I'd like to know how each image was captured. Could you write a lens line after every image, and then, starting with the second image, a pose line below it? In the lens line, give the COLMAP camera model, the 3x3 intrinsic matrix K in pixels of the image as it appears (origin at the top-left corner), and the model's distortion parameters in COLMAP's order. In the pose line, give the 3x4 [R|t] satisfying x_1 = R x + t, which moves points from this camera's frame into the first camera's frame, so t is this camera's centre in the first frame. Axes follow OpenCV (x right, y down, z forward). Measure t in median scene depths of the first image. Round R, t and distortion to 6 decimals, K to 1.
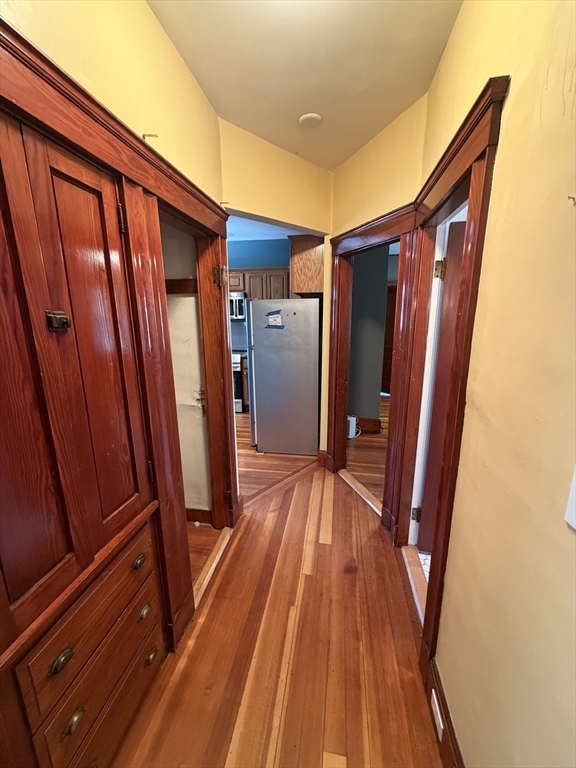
lens RADIAL K [[305.4, 0, 287.7], [0, 305.4, 383.2], [0, 0, 1]] dist [-0.000098, -0.000843]
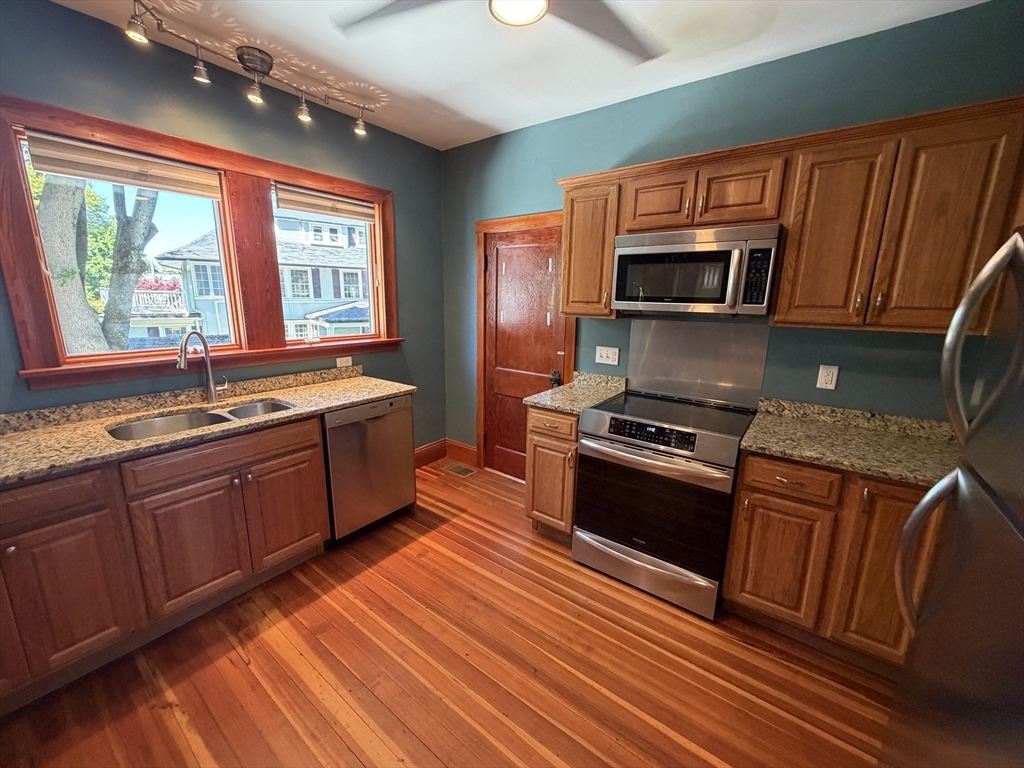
lens RADIAL K [[407.1, 0, 504.0], [0, 407.1, 385.1], [0, 0, 1]] dist [-0.000098, -0.000843]
pose [[0.883915, 0.115669, -0.453117, -0.180287], [-0.119964, 0.992589, 0.019365, -0.124550], [0.451999, 0.037241, 0.891241, 0.549568]]
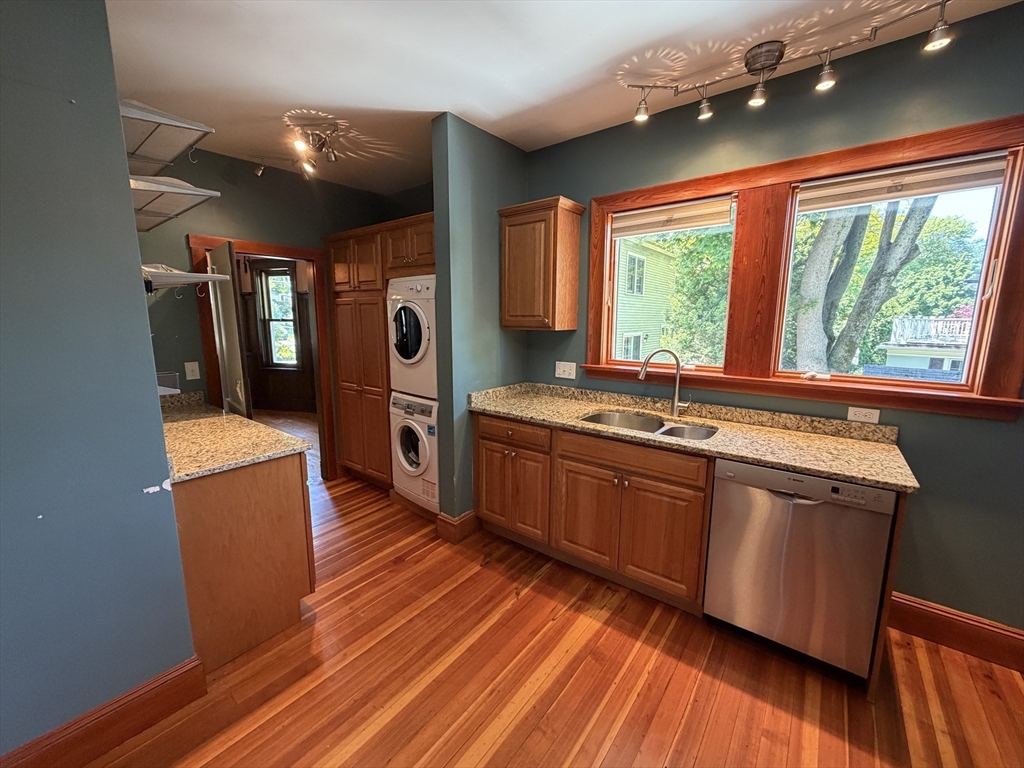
lens RADIAL K [[407.1, 0, 513.7], [0, 407.1, 384.8], [0, 0, 1]] dist [-0.000098, -0.000843]
pose [[-0.473640, 0.144725, -0.868746, -0.154972], [-0.194360, 0.944911, 0.263379, -0.187699], [0.859005, 0.293596, -0.419419, 0.849730]]
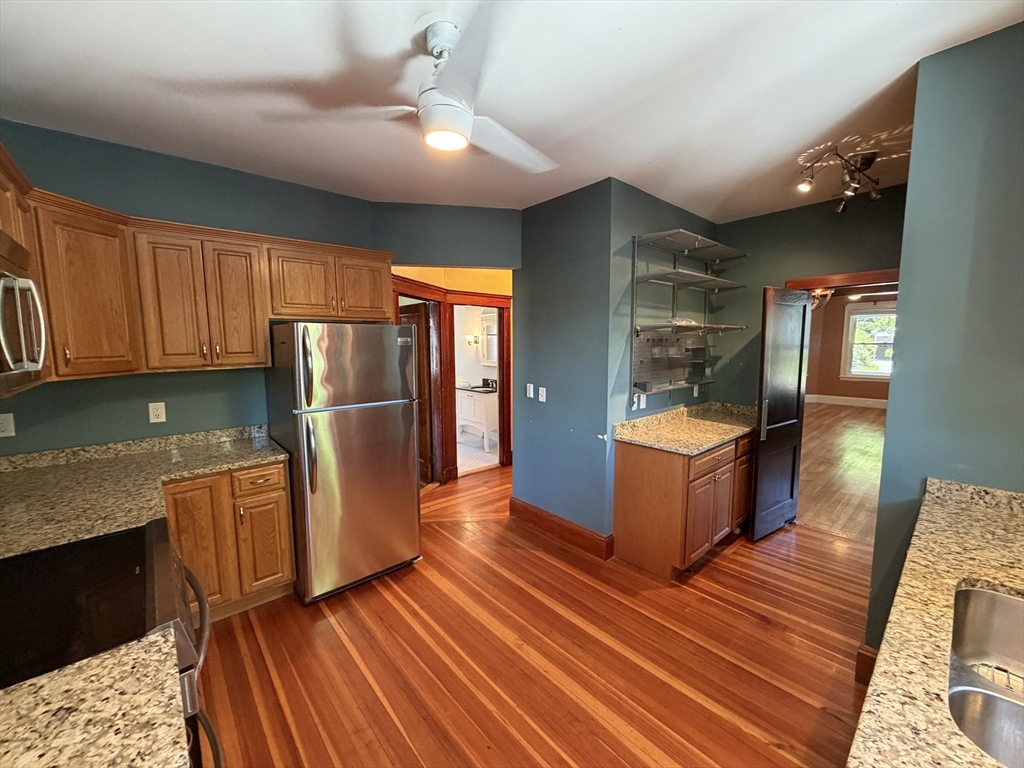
lens RADIAL K [[407.1, 0, 508.6], [0, 407.1, 385.6], [0, 0, 1]] dist [-0.000098, -0.000843]
pose [[-0.777416, -0.061153, 0.626007, -0.552307], [0.145596, 0.950736, 0.273685, -0.238807], [-0.611904, 0.303911, -0.730213, 1.016484]]
